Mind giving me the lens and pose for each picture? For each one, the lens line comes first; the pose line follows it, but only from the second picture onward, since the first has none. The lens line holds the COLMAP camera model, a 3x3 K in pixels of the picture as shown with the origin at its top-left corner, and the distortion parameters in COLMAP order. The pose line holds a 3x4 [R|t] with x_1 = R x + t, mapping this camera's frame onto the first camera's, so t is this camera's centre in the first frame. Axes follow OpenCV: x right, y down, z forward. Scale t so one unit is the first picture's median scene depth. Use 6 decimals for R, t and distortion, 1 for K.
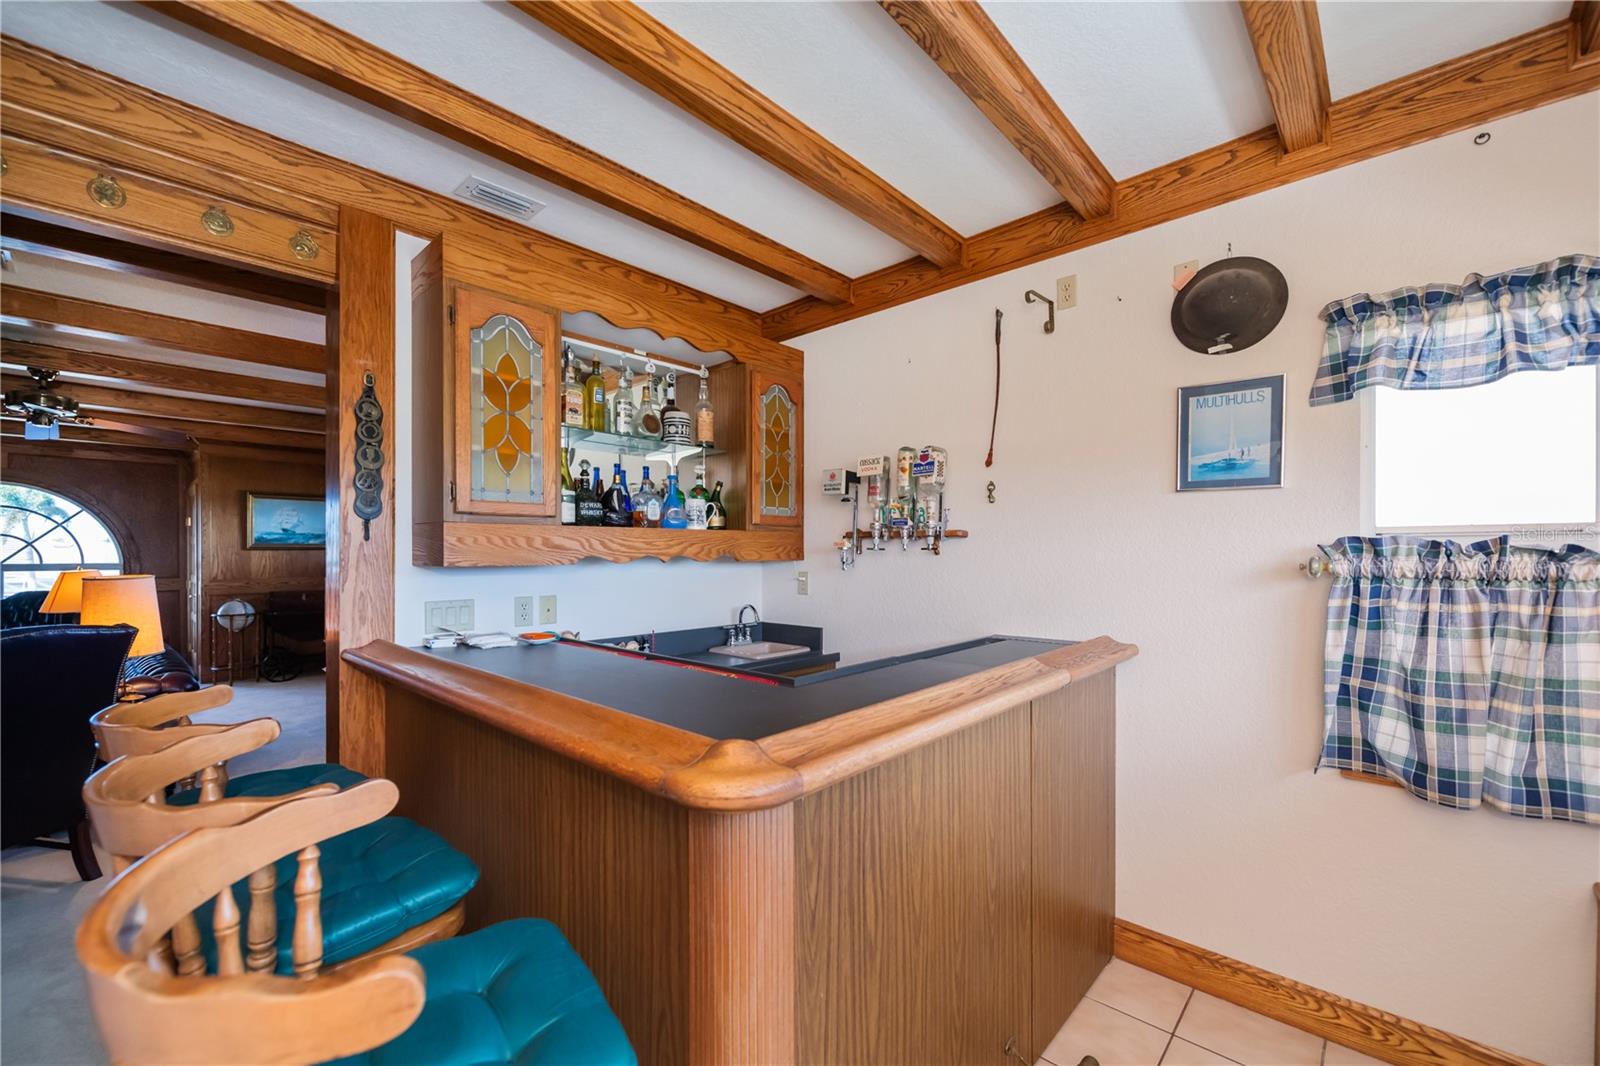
lens RADIAL K [[644.1, 0, 799.6], [0, 644.1, 551.3], [0, 0, 1]] dist [0.000879, 0.000165]
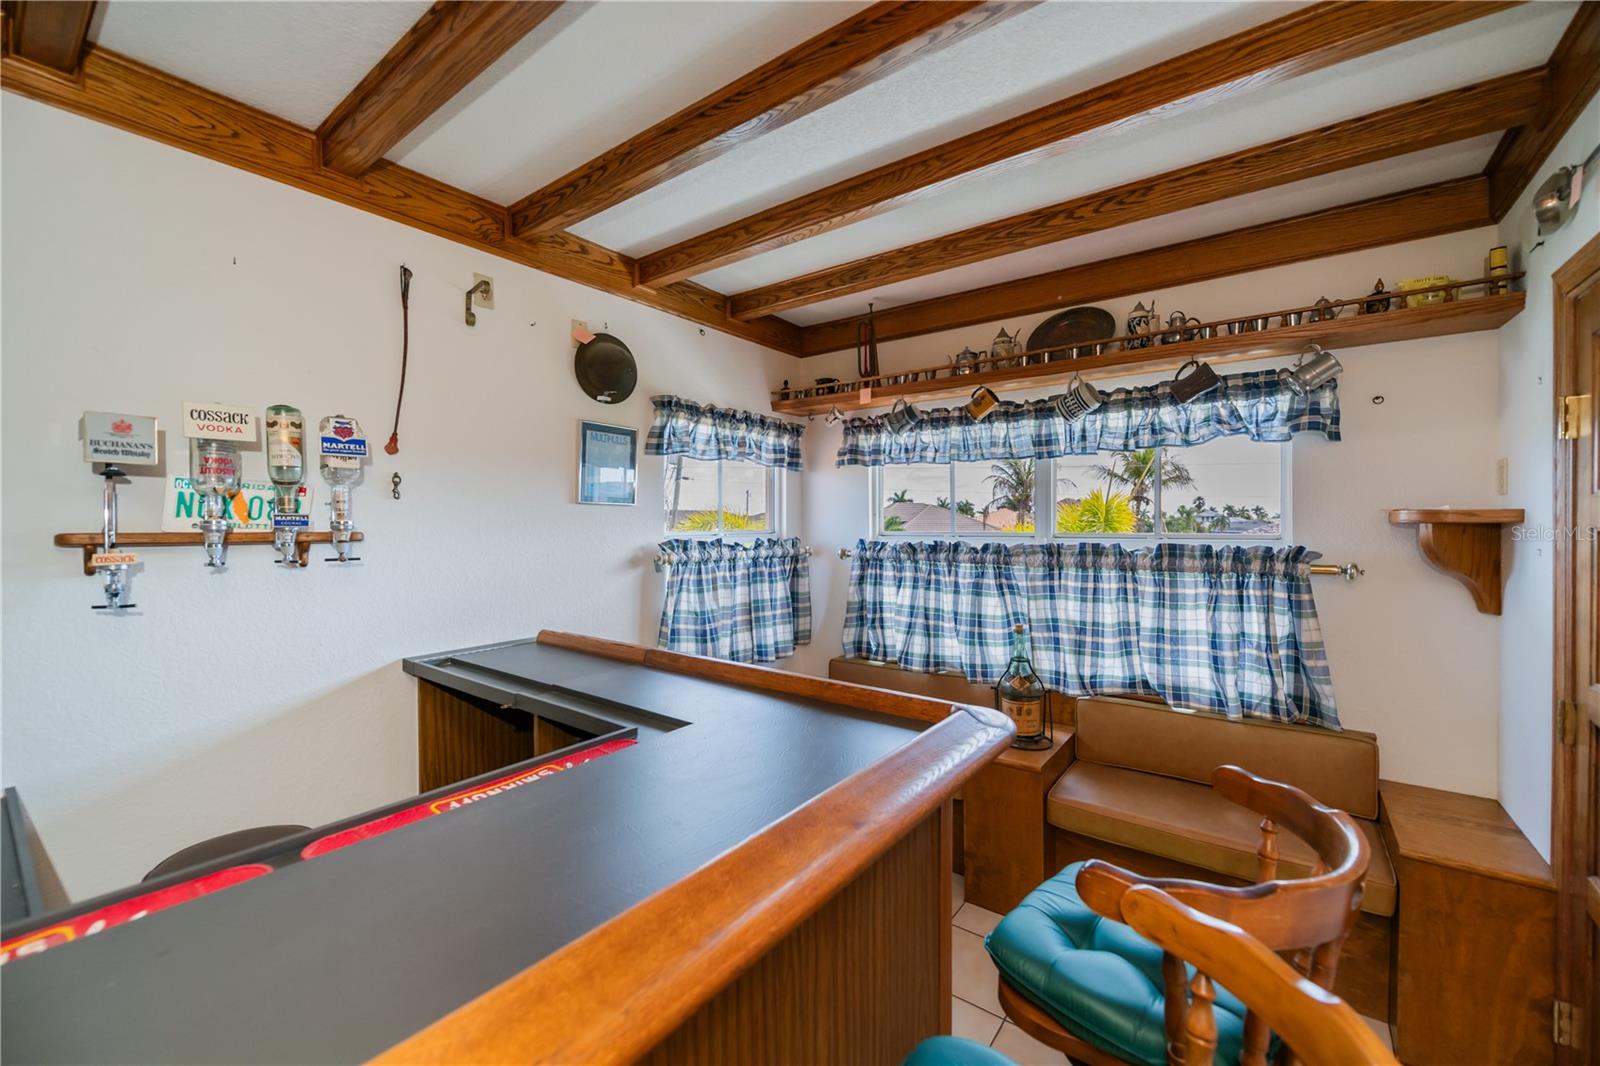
lens RADIAL K [[636.4, 0, 800.0], [0, 636.4, 533.0], [0, 0, 1]] dist [0.000139, 0.000022]
pose [[-0.108421, -0.012829, 0.994022, -0.754045], [0.007208, 0.999880, 0.013691, -0.052785], [-0.994079, 0.008650, -0.108316, 0.778900]]
